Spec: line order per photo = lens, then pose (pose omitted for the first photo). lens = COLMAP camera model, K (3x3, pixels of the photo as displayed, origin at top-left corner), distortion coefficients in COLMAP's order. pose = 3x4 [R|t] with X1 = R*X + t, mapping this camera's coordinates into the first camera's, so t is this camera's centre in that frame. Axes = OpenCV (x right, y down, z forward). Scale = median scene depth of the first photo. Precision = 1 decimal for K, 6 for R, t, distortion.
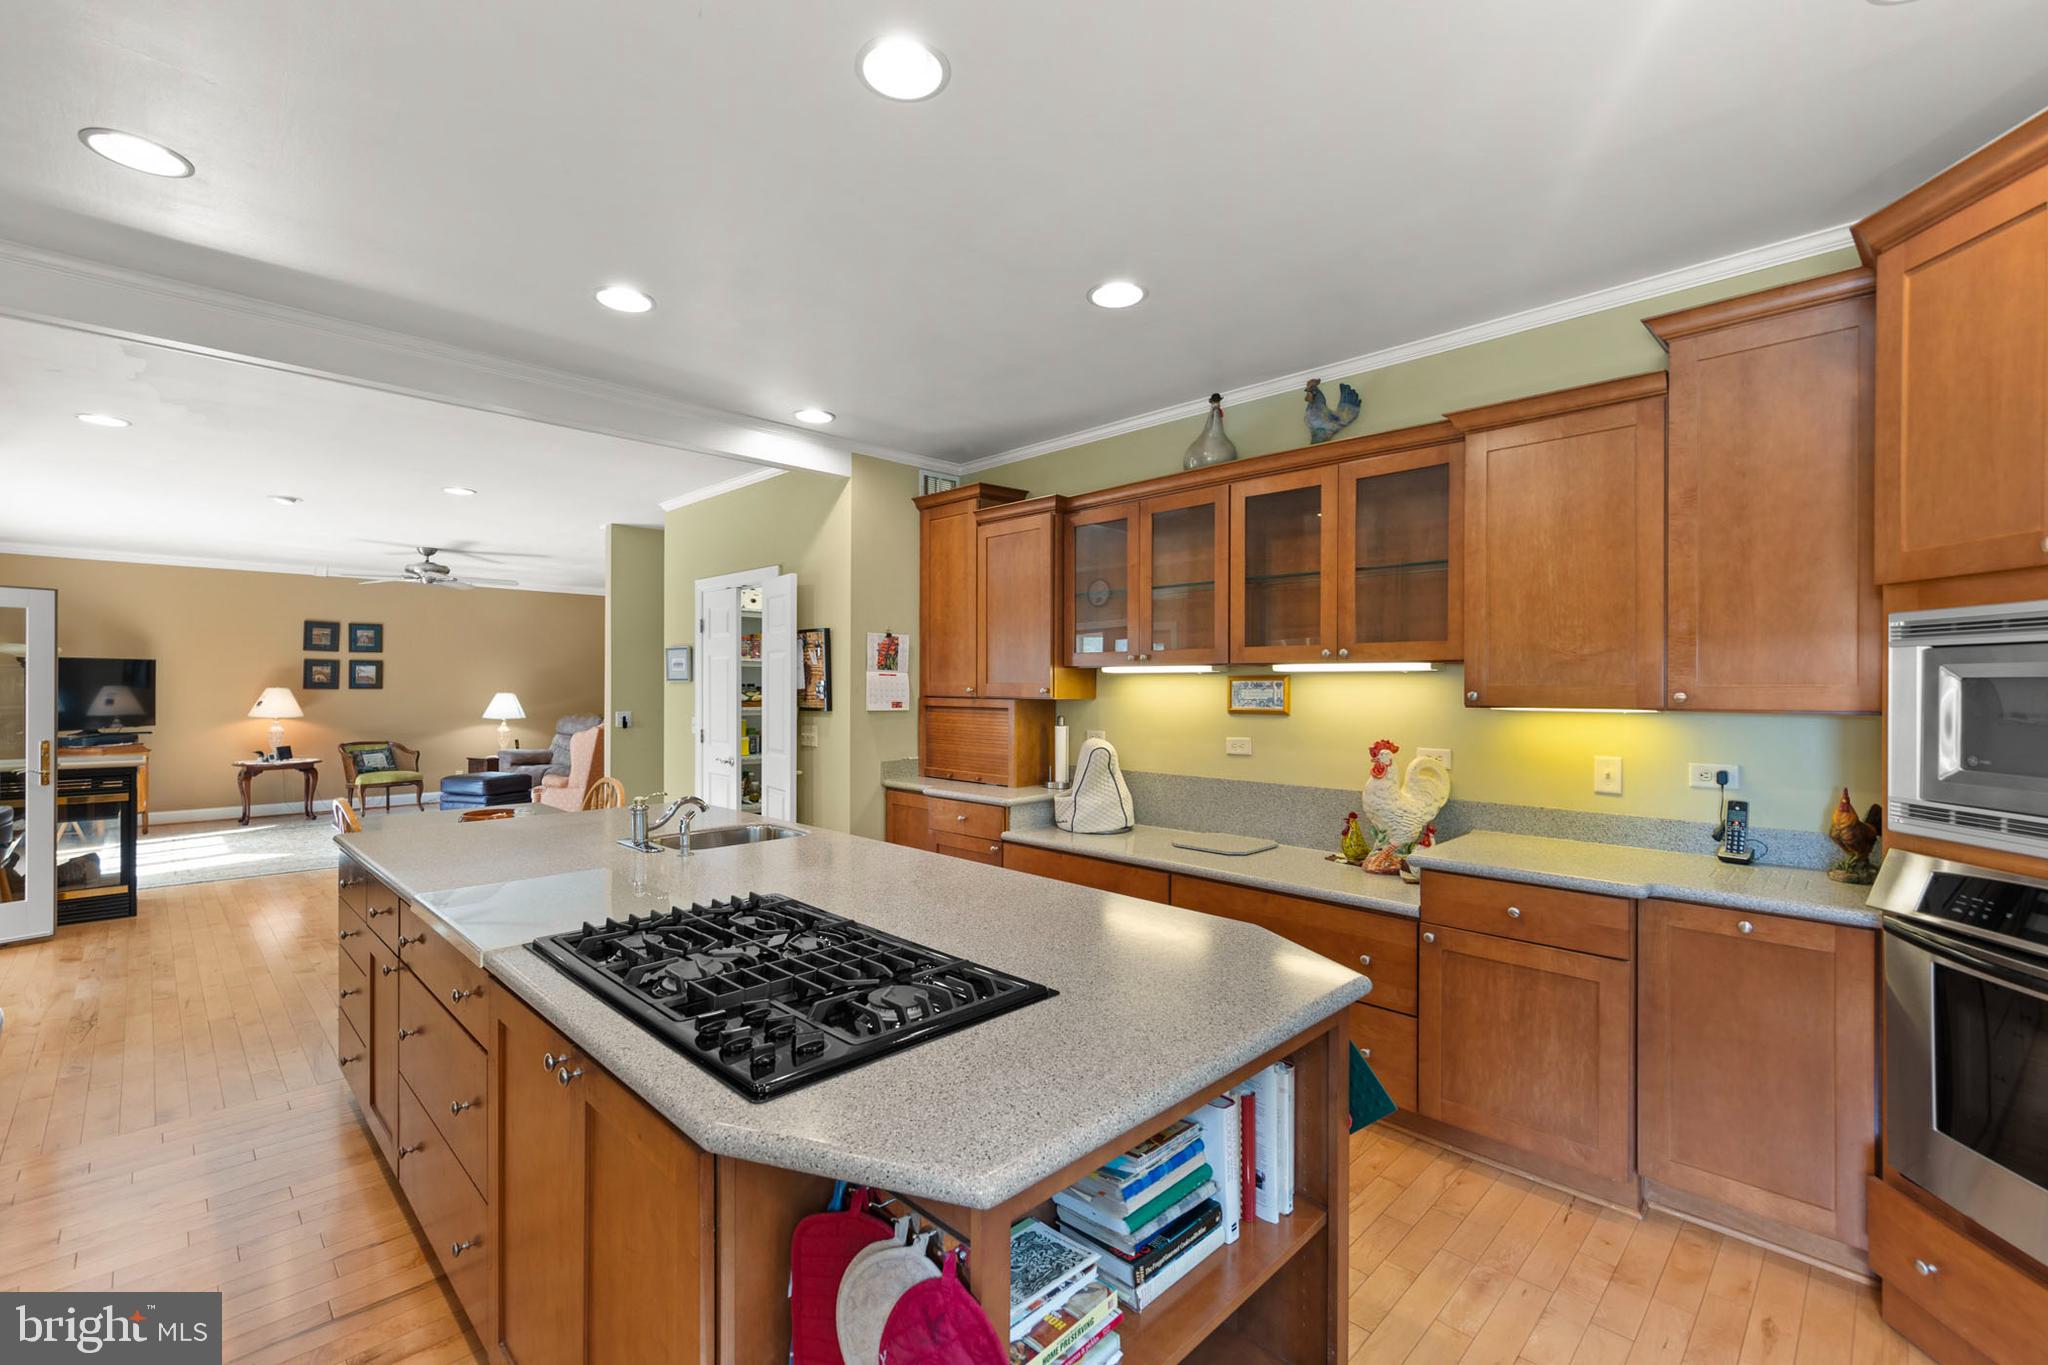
lens RADIAL K [[841.8, 0, 1005.0], [0, 841.8, 687.2], [0, 0, 1]] dist [0.004759, -0.000499]
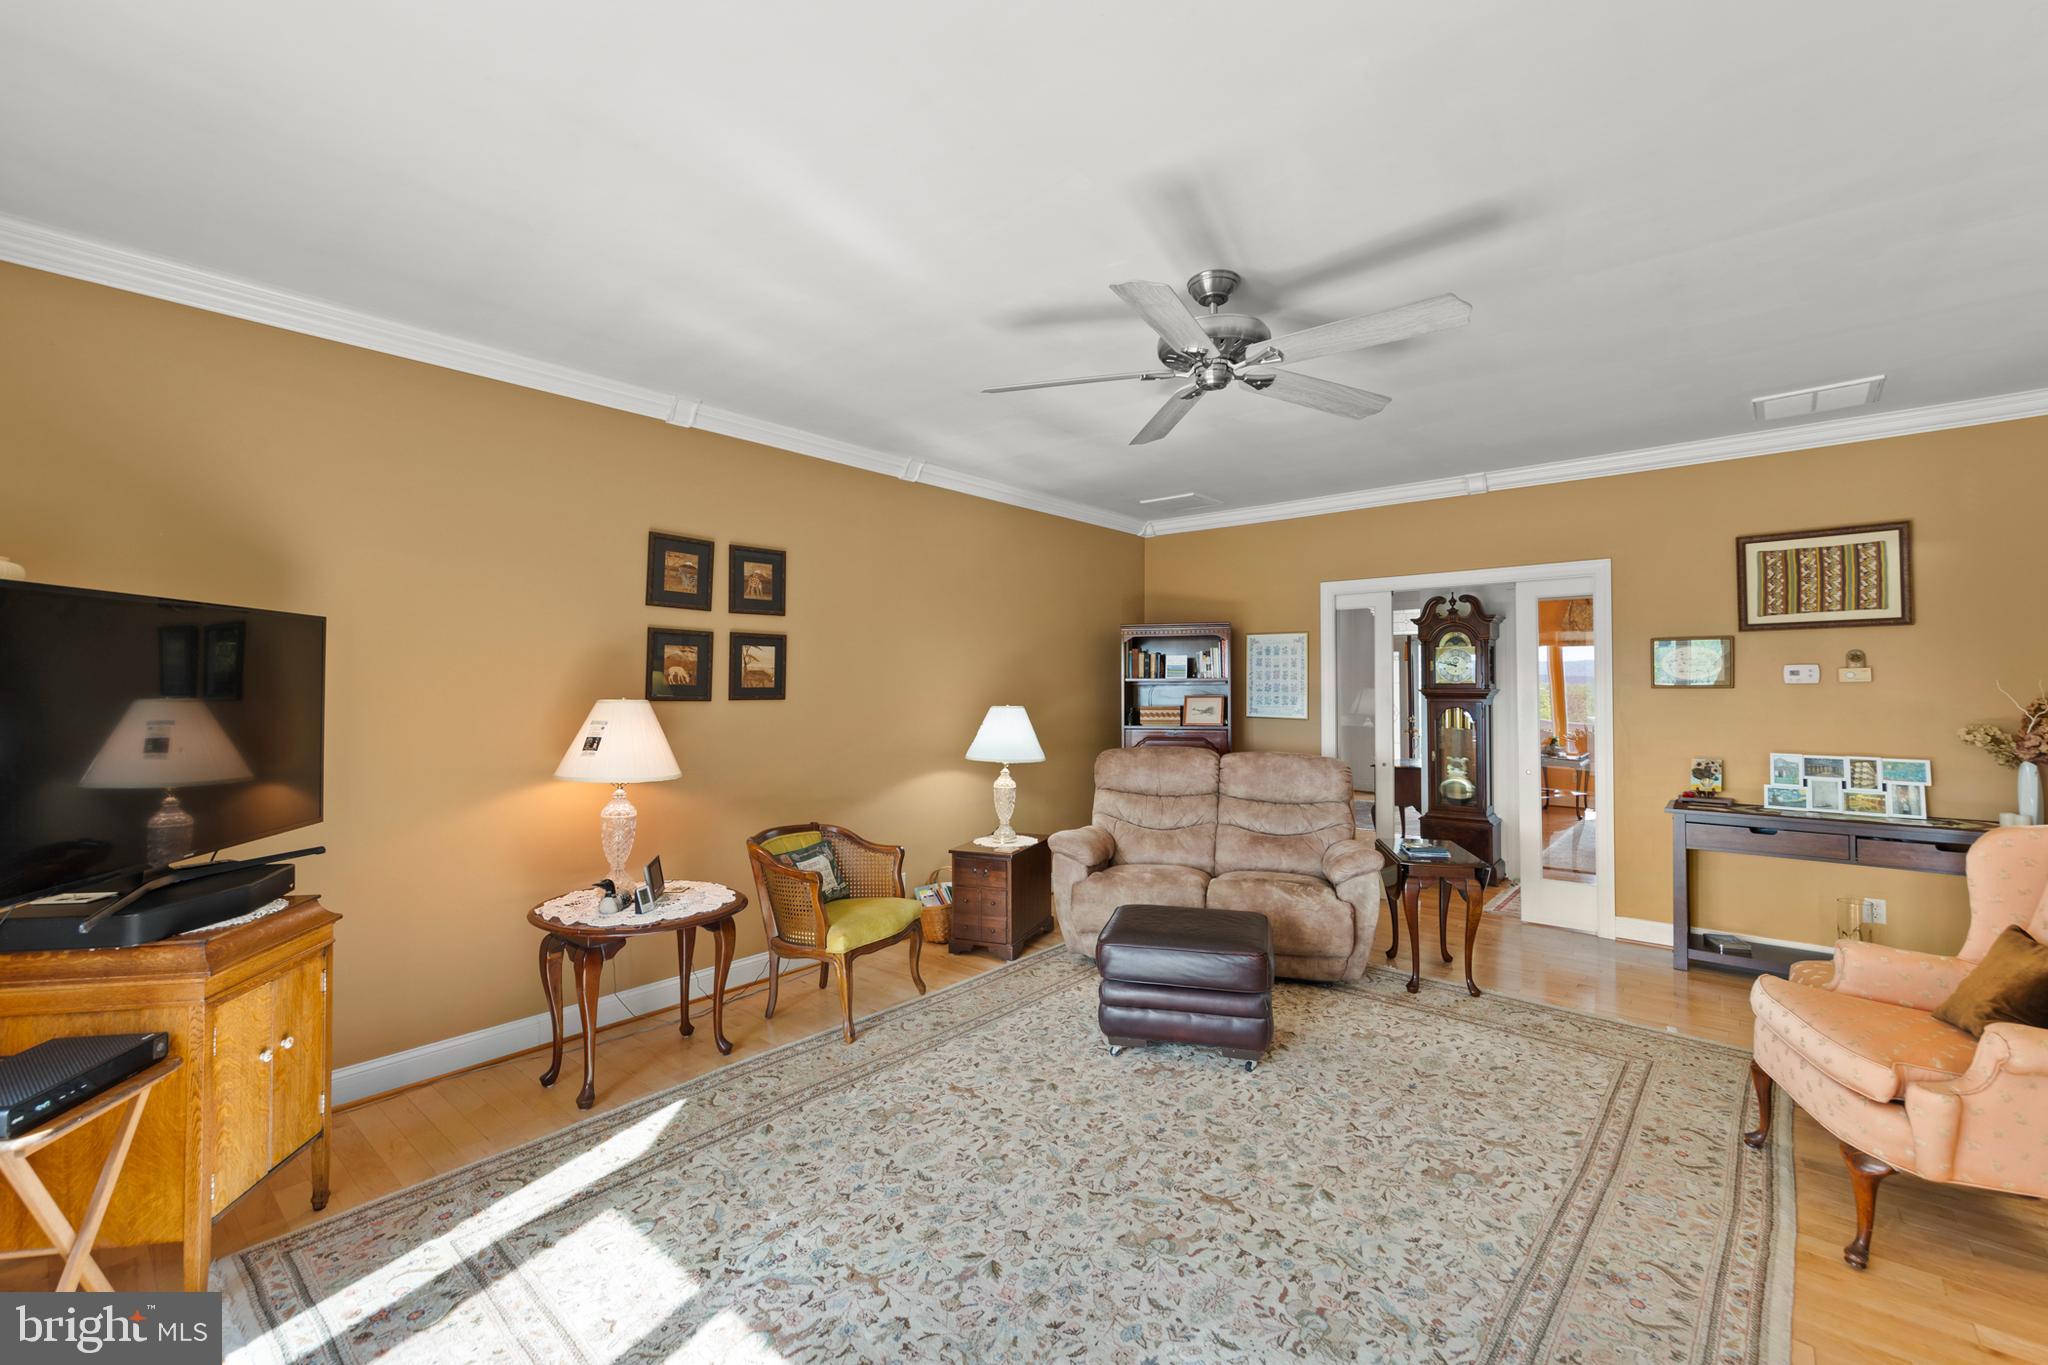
lens RADIAL K [[841.8, 0, 1029.8], [0, 841.8, 674.8], [0, 0, 1]] dist [0.004759, -0.000499]
pose [[0.996993, -0.002146, 0.077468, -0.679068], [0.003386, 0.999868, -0.015885, -0.003702], [-0.077424, 0.016100, 0.996868, 0.586994]]
